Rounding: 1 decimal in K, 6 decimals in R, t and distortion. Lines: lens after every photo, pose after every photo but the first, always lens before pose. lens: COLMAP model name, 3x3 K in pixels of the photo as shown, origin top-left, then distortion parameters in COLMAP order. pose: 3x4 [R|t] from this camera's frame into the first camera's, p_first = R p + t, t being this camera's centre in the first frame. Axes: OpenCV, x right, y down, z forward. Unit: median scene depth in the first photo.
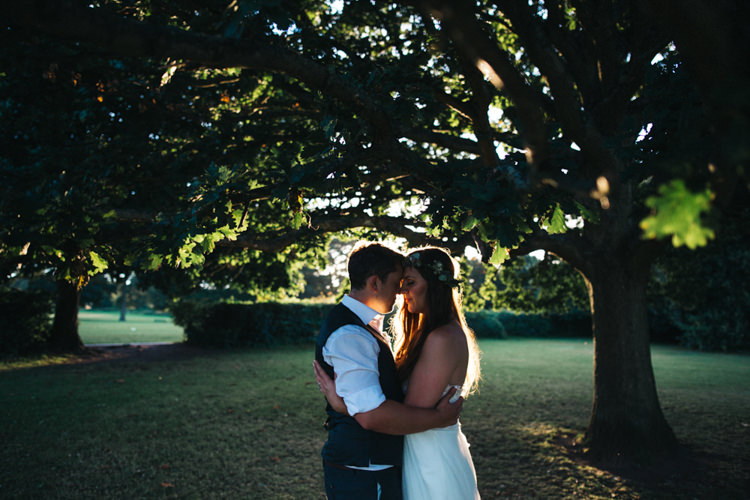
lens RADIAL K [[505.3, 0, 374.4], [0, 505.3, 252.6], [0, 0, 1]] dist [-0.052351, 0.001162]
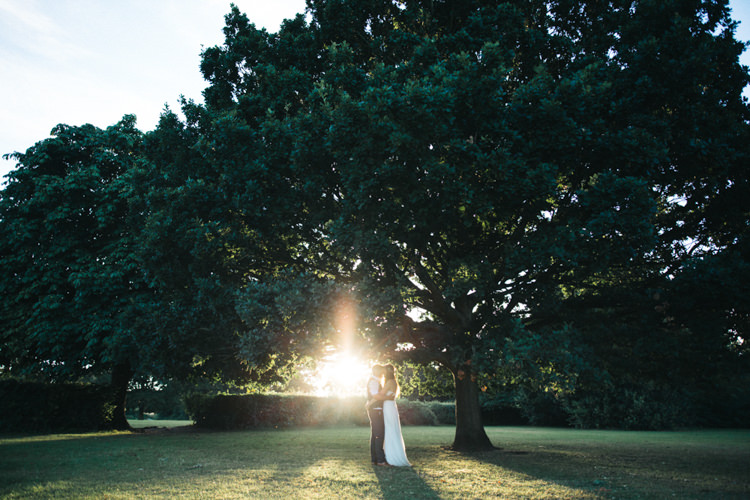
lens RADIAL K [[505.3, 0, 371.8], [0, 505.3, 246.8], [0, 0, 1]] dist [-0.052351, 0.001162]
pose [[0.993690, 0.018182, 0.110680, -0.062283], [0.004469, 0.979573, -0.201040, -0.015123], [-0.112074, 0.200266, 0.973310, -0.405560]]
